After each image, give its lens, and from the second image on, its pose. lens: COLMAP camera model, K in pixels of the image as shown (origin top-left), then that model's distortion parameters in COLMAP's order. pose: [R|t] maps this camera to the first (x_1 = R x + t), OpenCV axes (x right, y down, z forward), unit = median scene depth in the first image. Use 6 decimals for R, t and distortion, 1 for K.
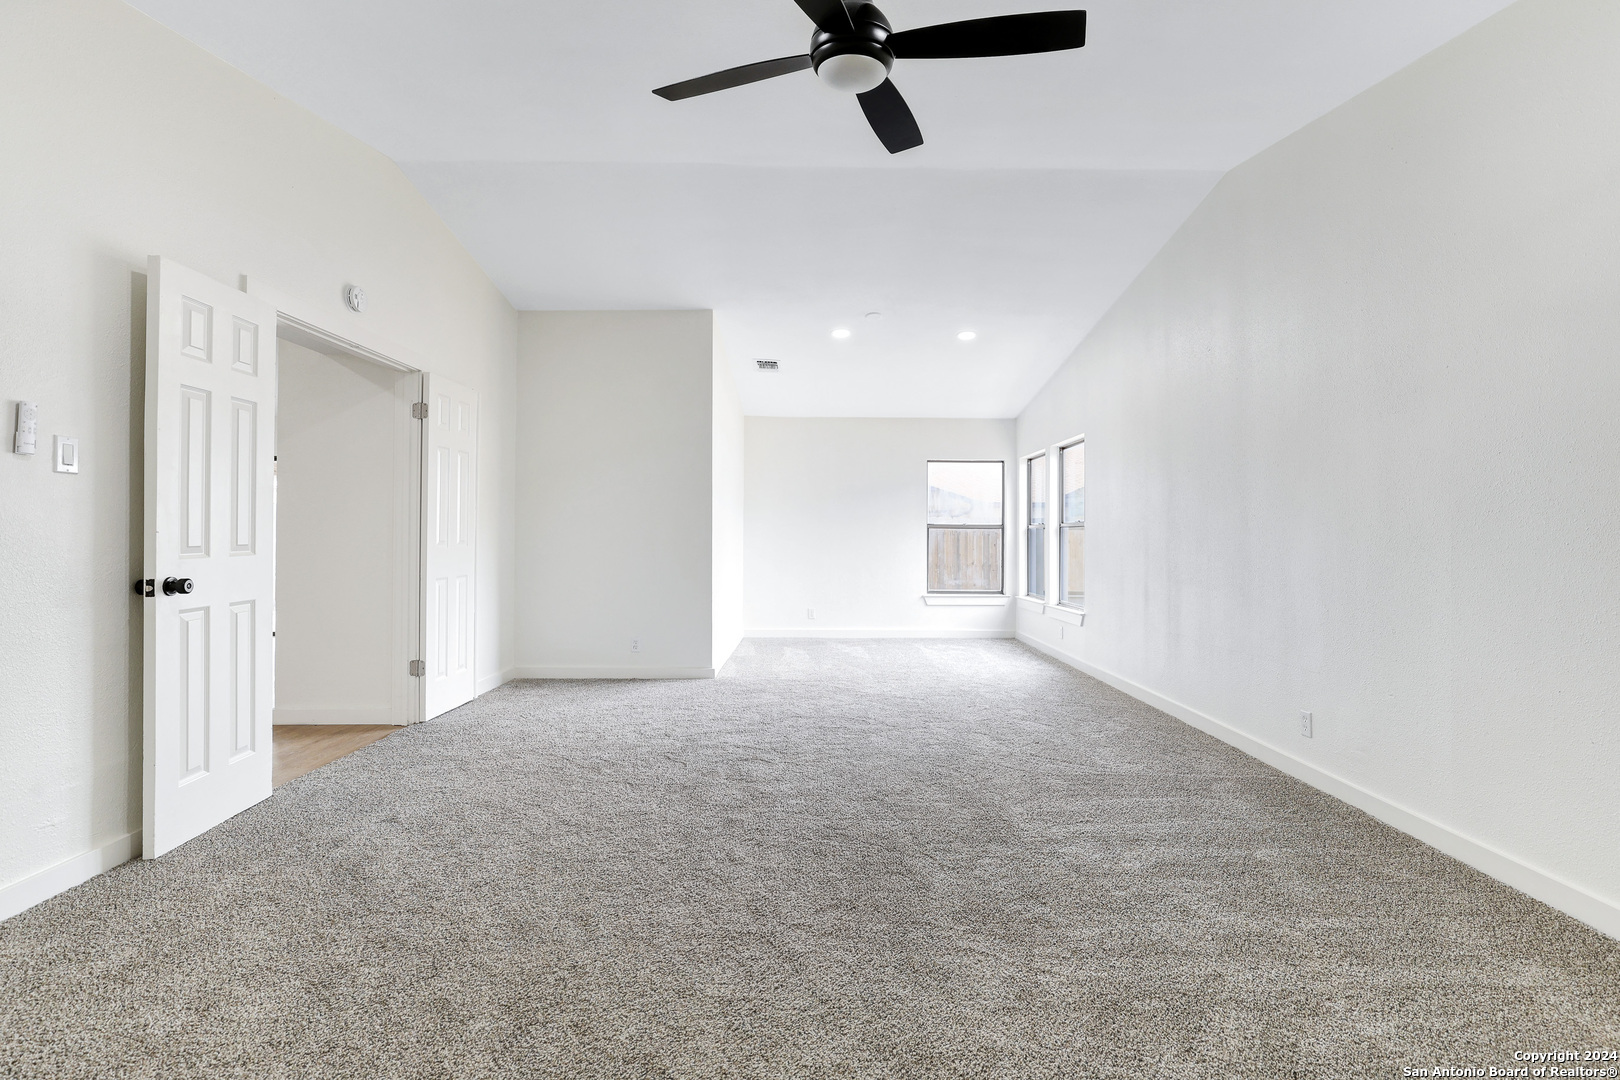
lens RADIAL K [[739.0, 0, 806.2], [0, 739.0, 533.3], [0, 0, 1]] dist [-0.000631, 0.000309]
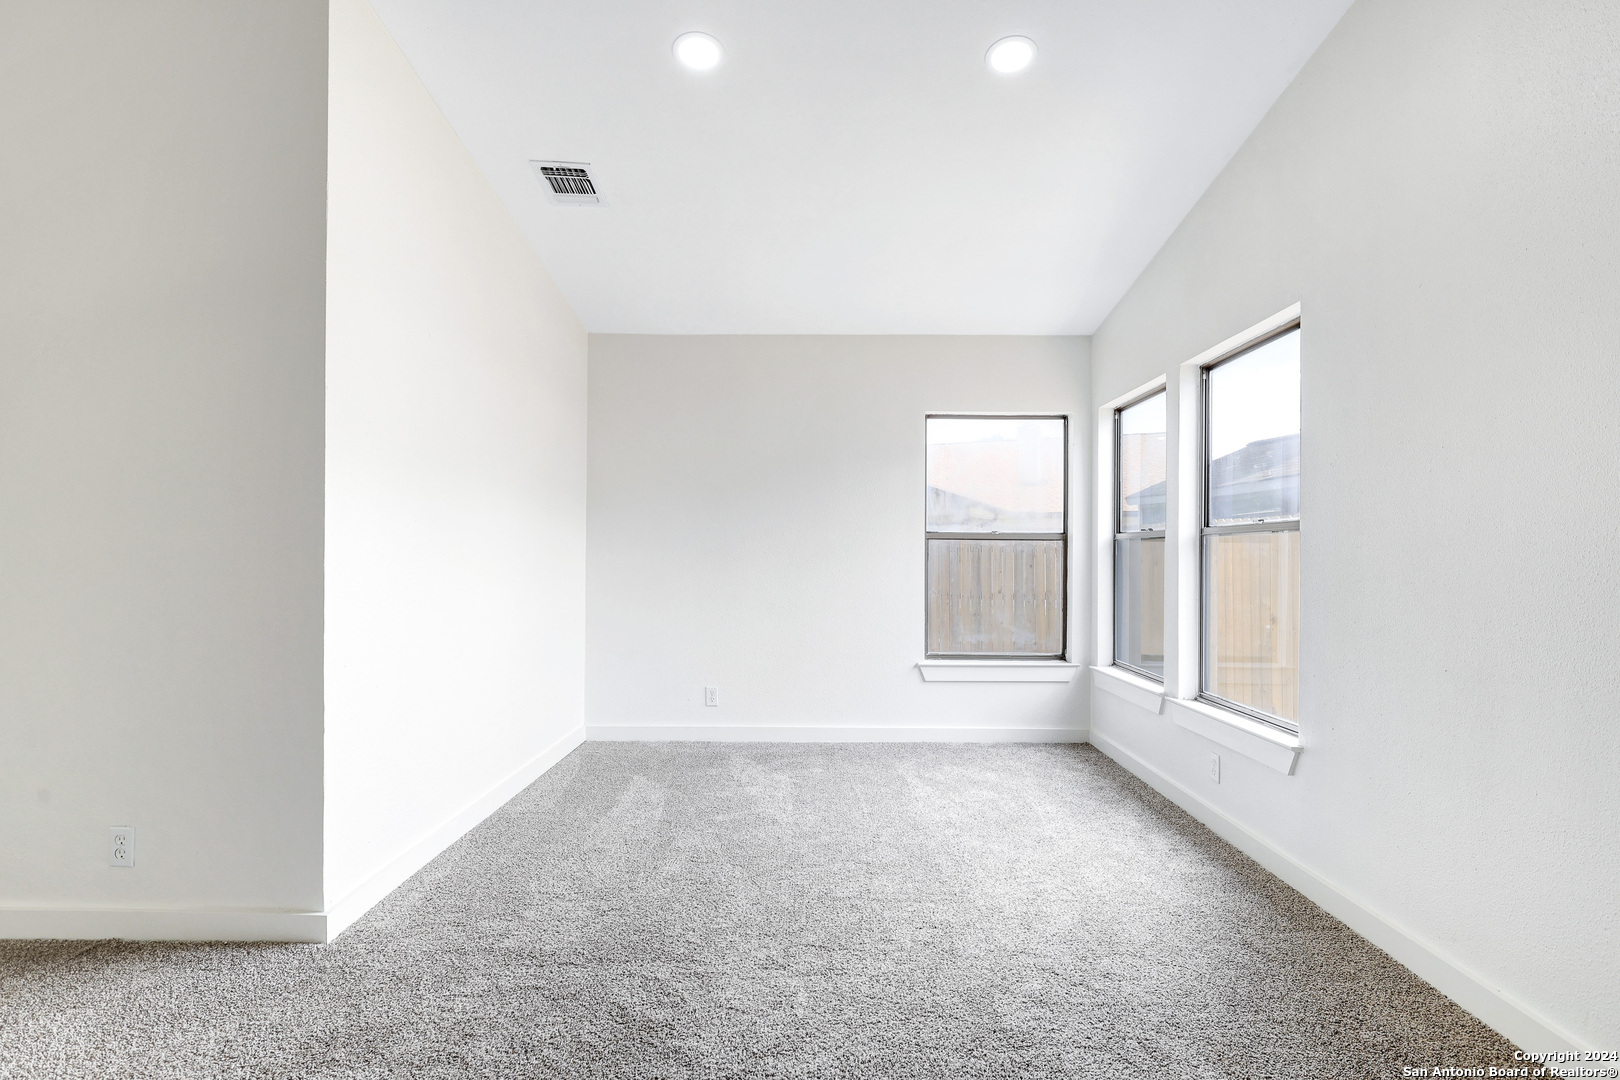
lens RADIAL K [[530.6, 0, 841.9], [0, 530.6, 555.5], [0, 0, 1]] dist [-0.002583, -0.000122]
pose [[0.999415, 0.000401, -0.034201, 0.116194], [0.000017, 0.999925, 0.012226, 0.000303], [0.034204, -0.012219, 0.999340, 0.609586]]
